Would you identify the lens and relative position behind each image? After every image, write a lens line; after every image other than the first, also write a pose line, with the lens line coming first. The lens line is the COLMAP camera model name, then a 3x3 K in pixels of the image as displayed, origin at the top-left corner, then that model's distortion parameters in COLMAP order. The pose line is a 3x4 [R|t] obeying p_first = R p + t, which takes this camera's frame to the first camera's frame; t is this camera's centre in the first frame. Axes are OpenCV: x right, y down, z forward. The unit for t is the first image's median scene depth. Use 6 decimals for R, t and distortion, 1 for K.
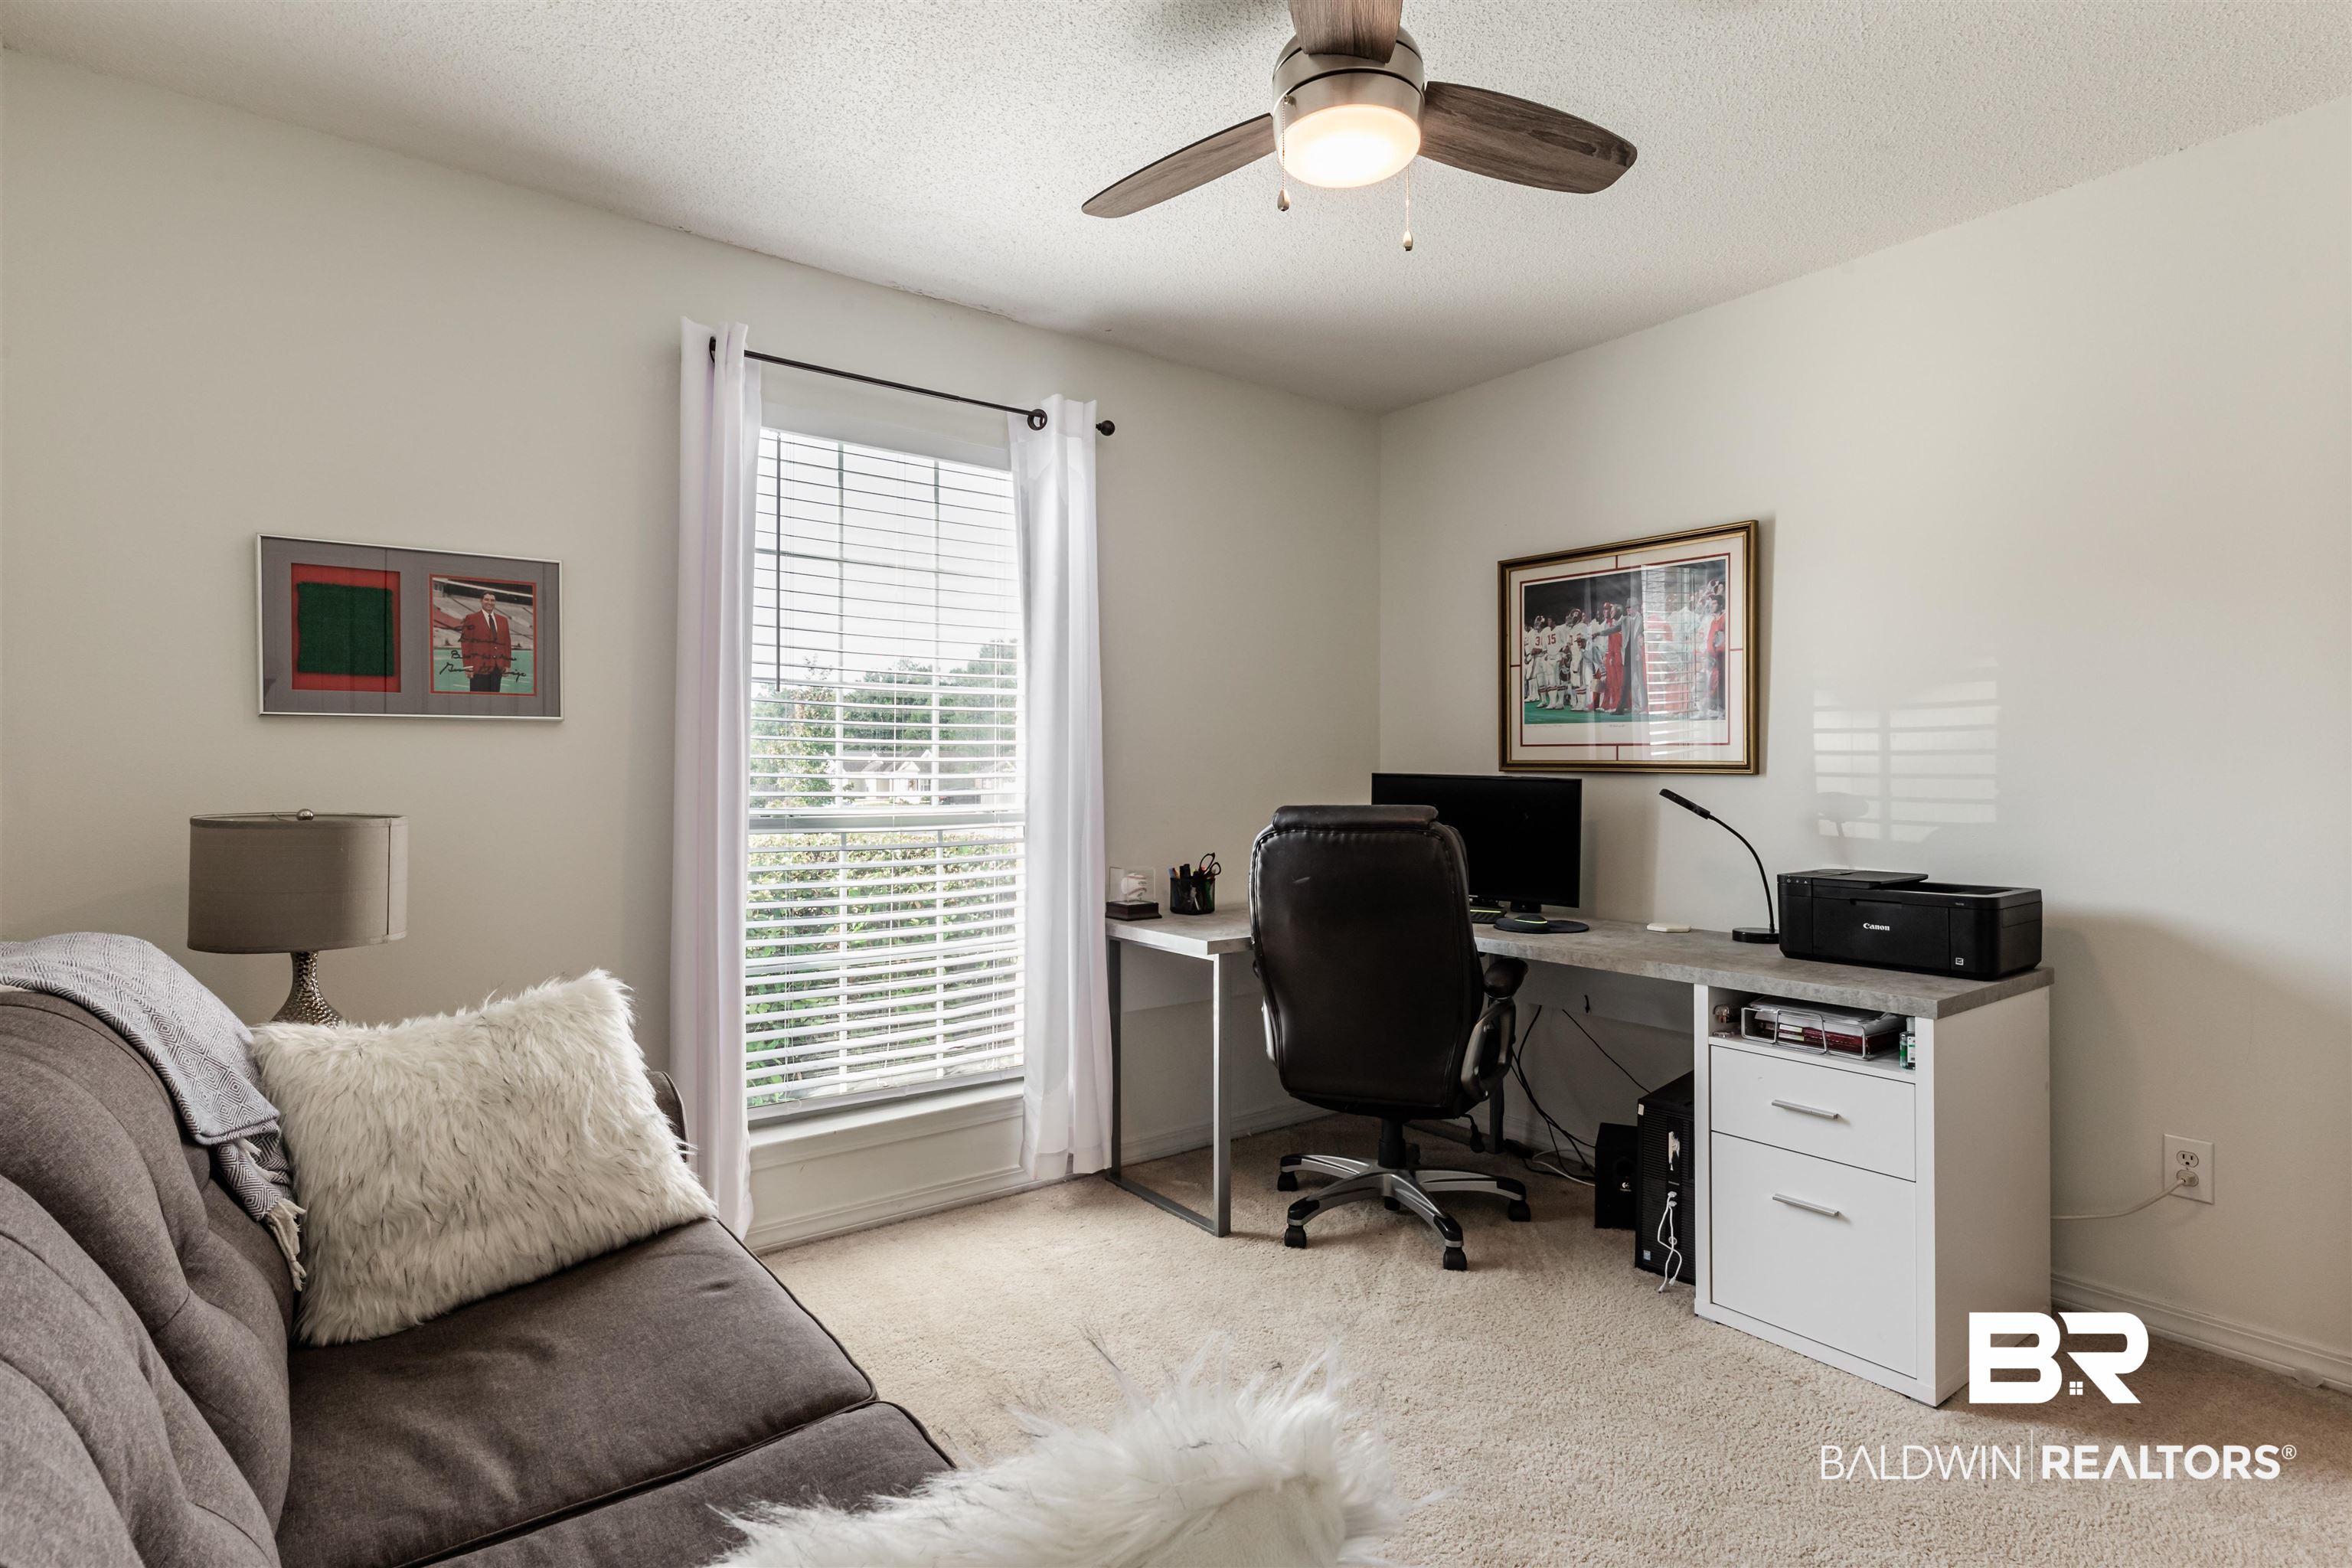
lens RADIAL K [[1154.7, 0, 1177.4], [0, 1154.7, 771.0], [0, 0, 1]] dist [0.000152, 0.000357]
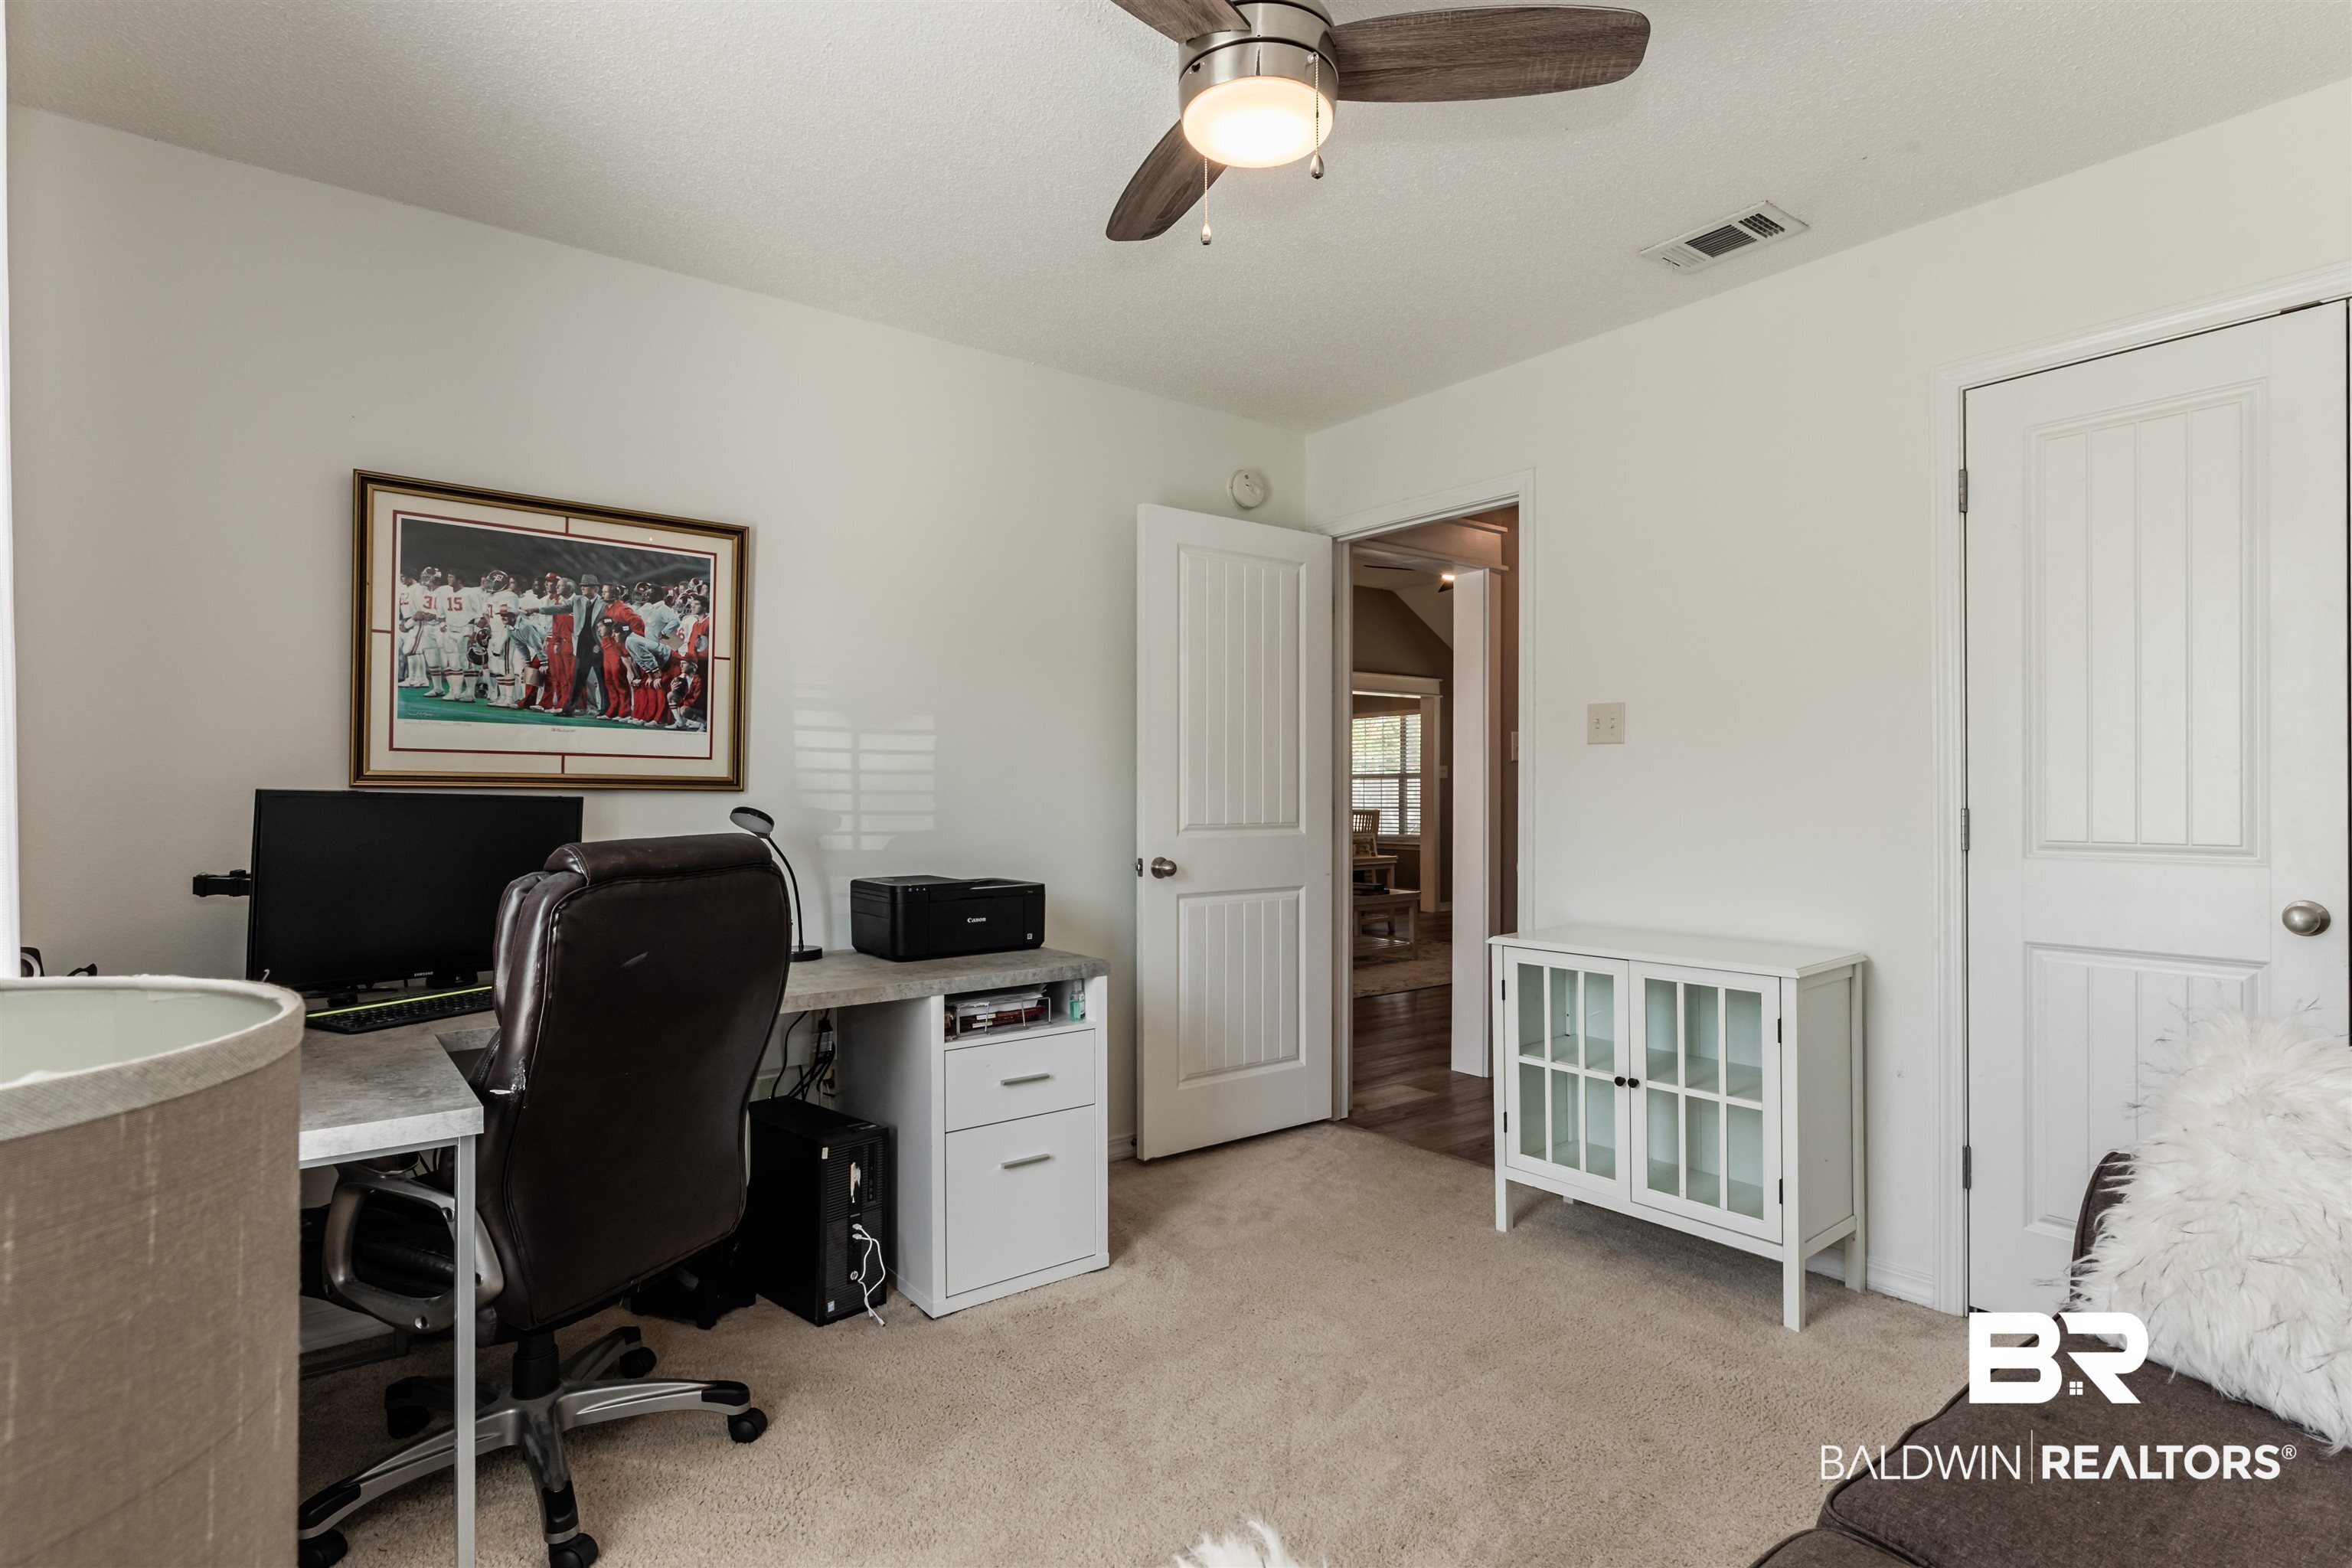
lens RADIAL K [[1154.7, 0, 1221.3], [0, 1154.7, 788.1], [0, 0, 1]] dist [0.000152, 0.000357]
pose [[-0.014123, 0.001381, 0.999899, -0.501050], [-0.002269, 0.999996, -0.001414, 0.000915], [-0.999898, -0.002289, -0.014120, 0.659456]]
